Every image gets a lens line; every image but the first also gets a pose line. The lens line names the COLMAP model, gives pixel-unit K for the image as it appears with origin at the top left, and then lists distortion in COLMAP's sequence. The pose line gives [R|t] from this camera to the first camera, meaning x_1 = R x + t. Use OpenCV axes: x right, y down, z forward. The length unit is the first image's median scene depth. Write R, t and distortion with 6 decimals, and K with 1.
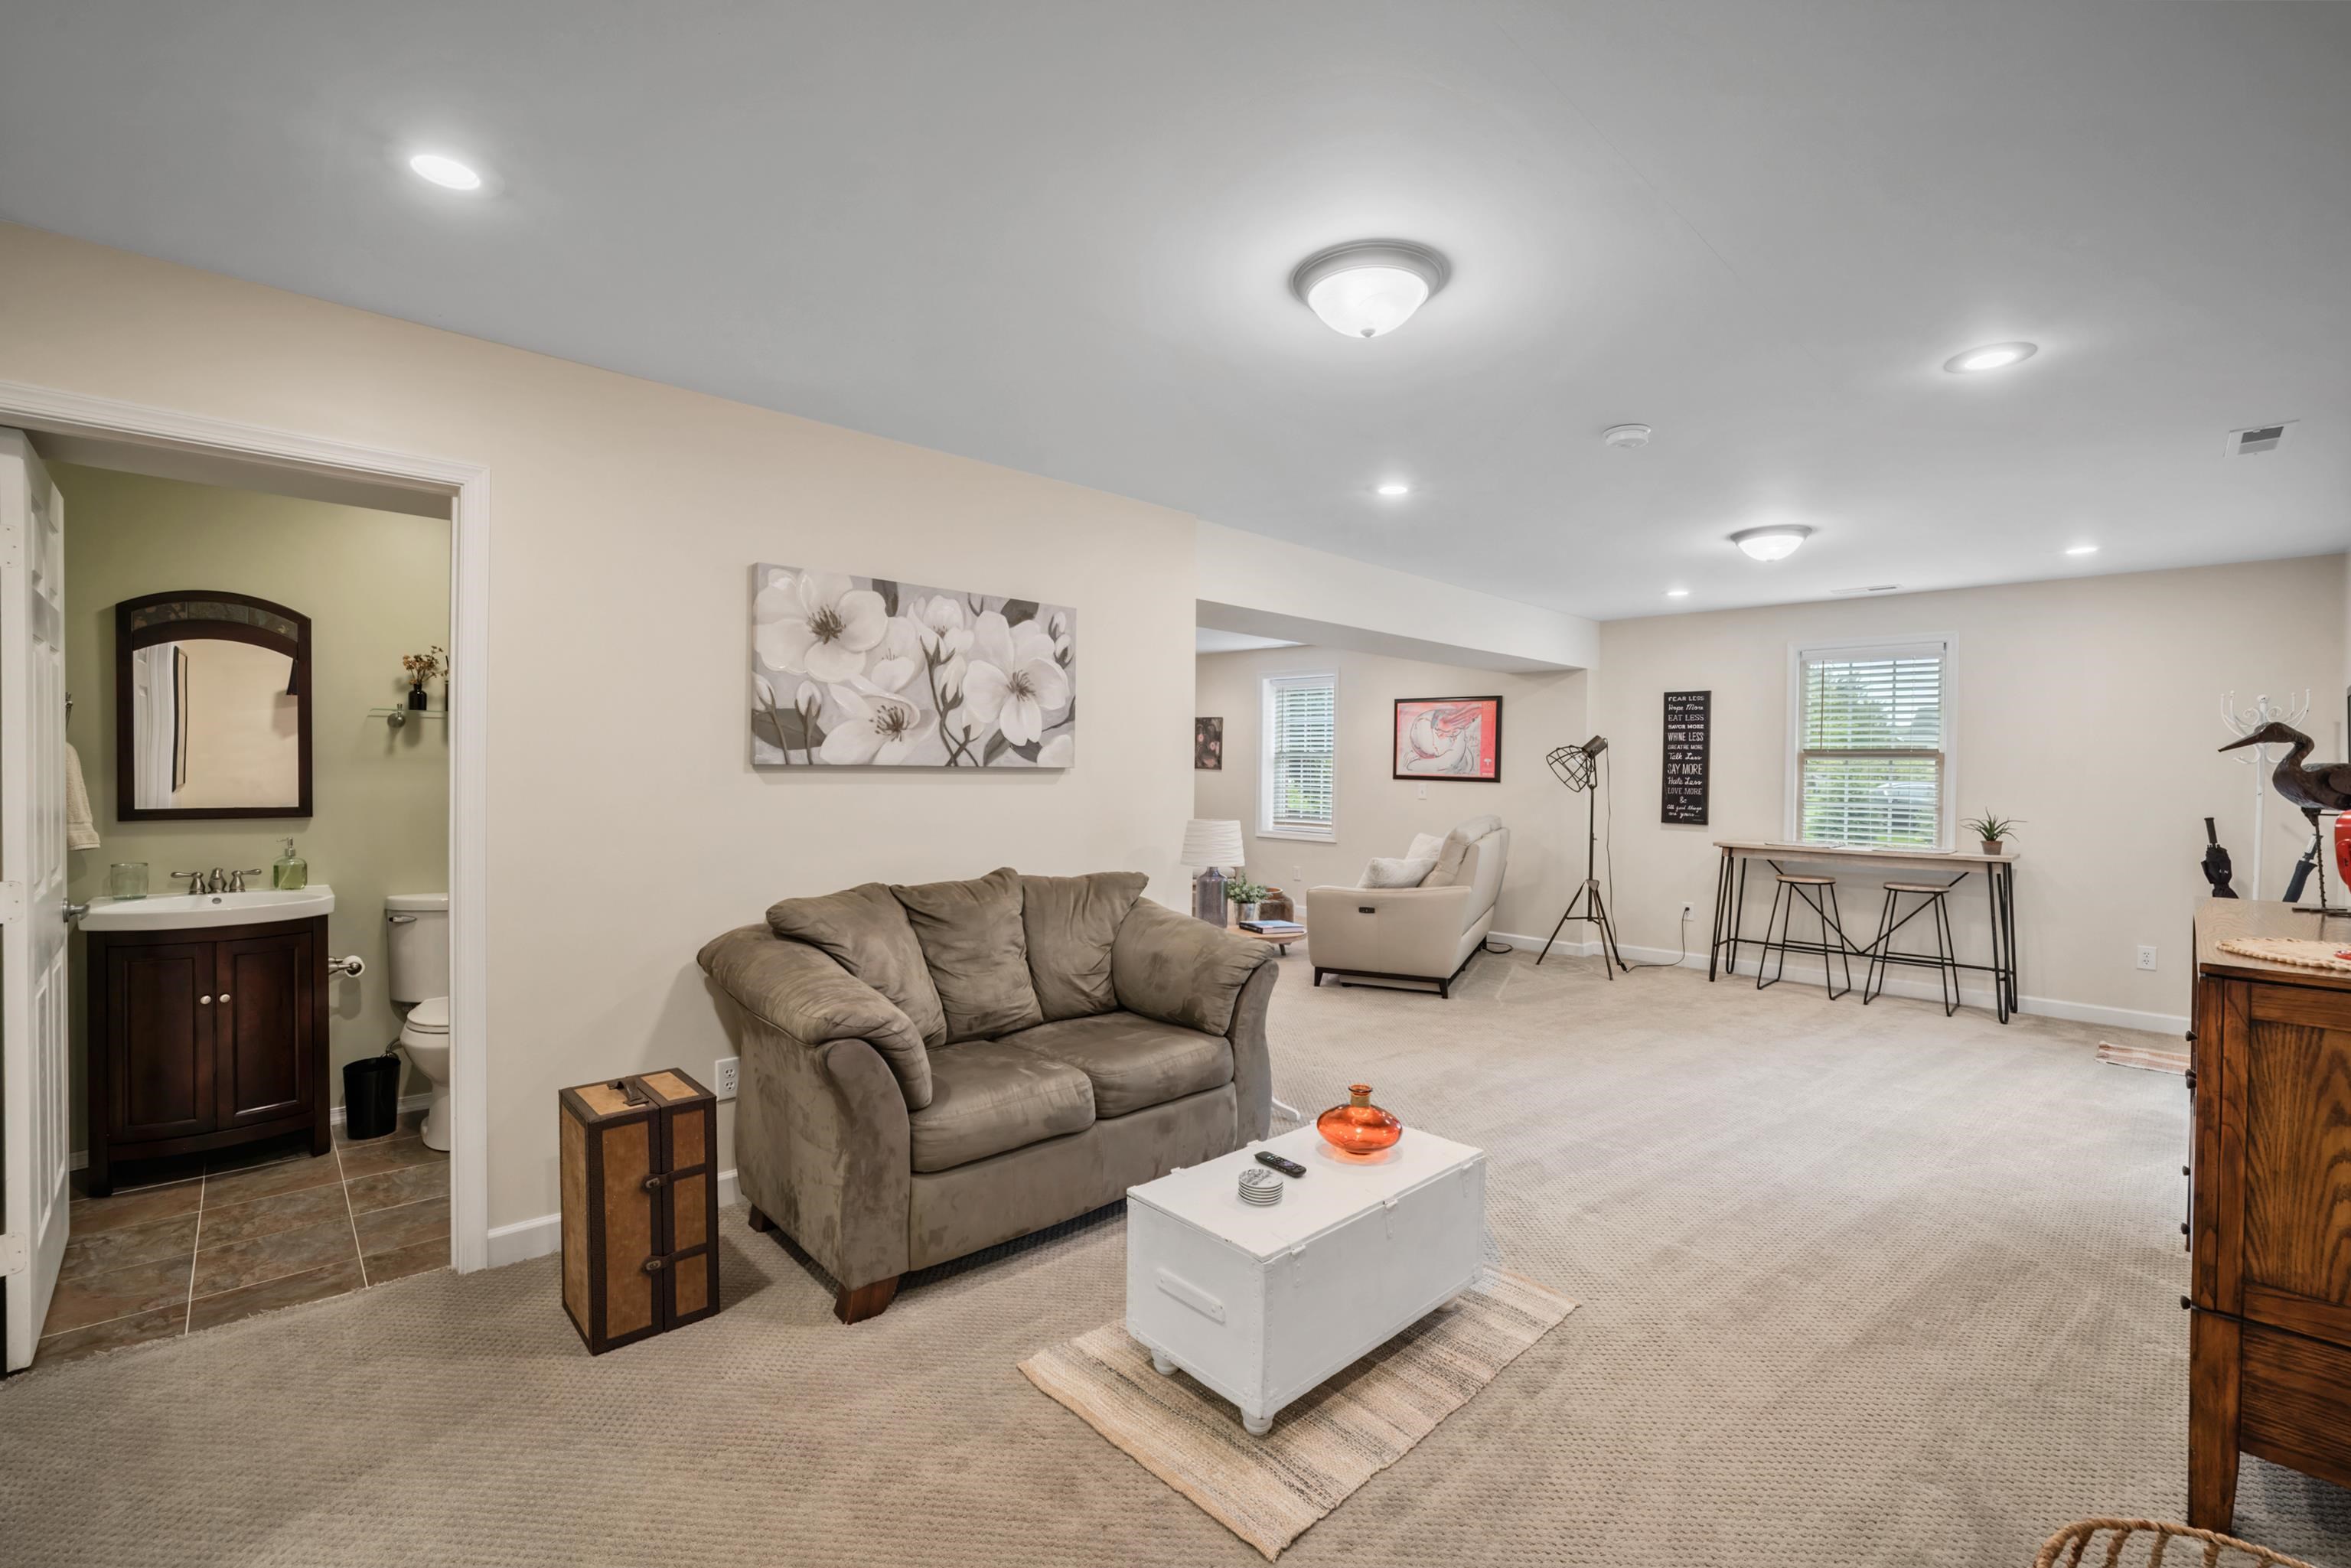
lens RADIAL K [[1013.4, 0, 1182.9], [0, 1013.4, 778.3], [0, 0, 1]] dist [-0.053645, 0.024199]
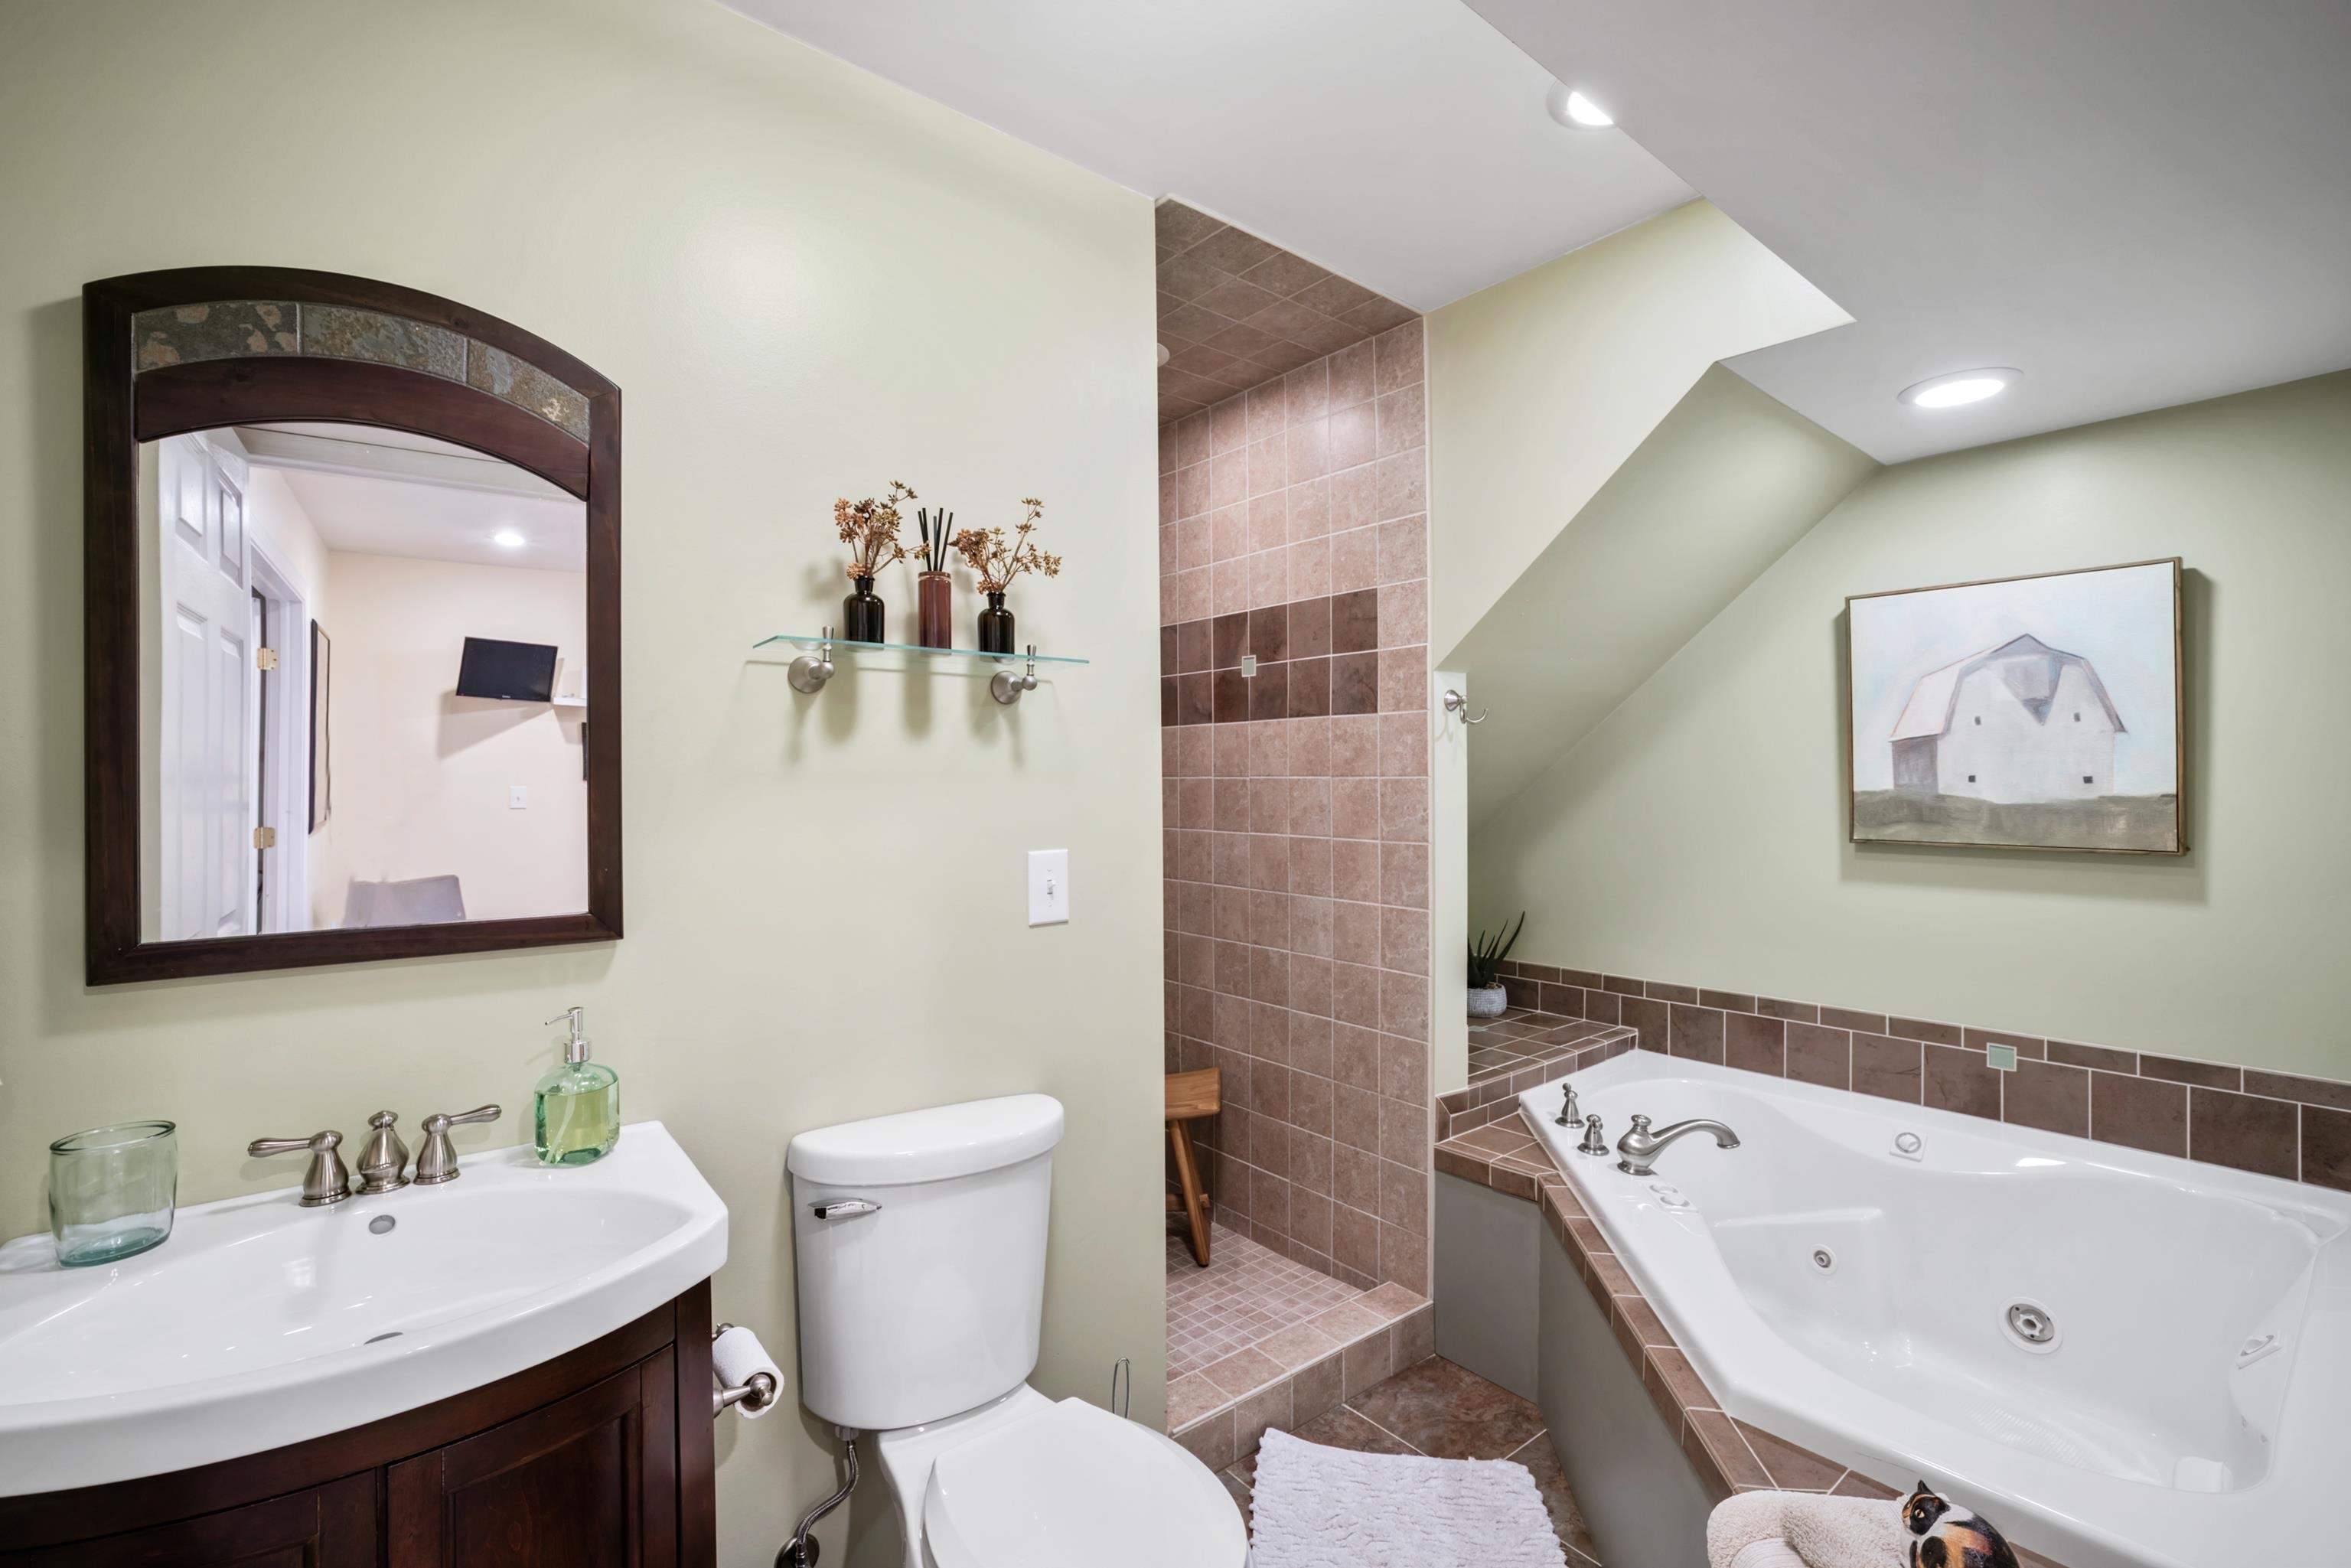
lens RADIAL K [[1013.4, 0, 1182.9], [0, 1013.4, 778.3], [0, 0, 1]] dist [-0.053645, 0.024199]
pose [[0.996396, -0.013876, -0.083676, -0.663183], [0.012541, 0.999786, -0.016455, -0.011193], [0.083886, 0.015346, 0.996357, 0.669457]]
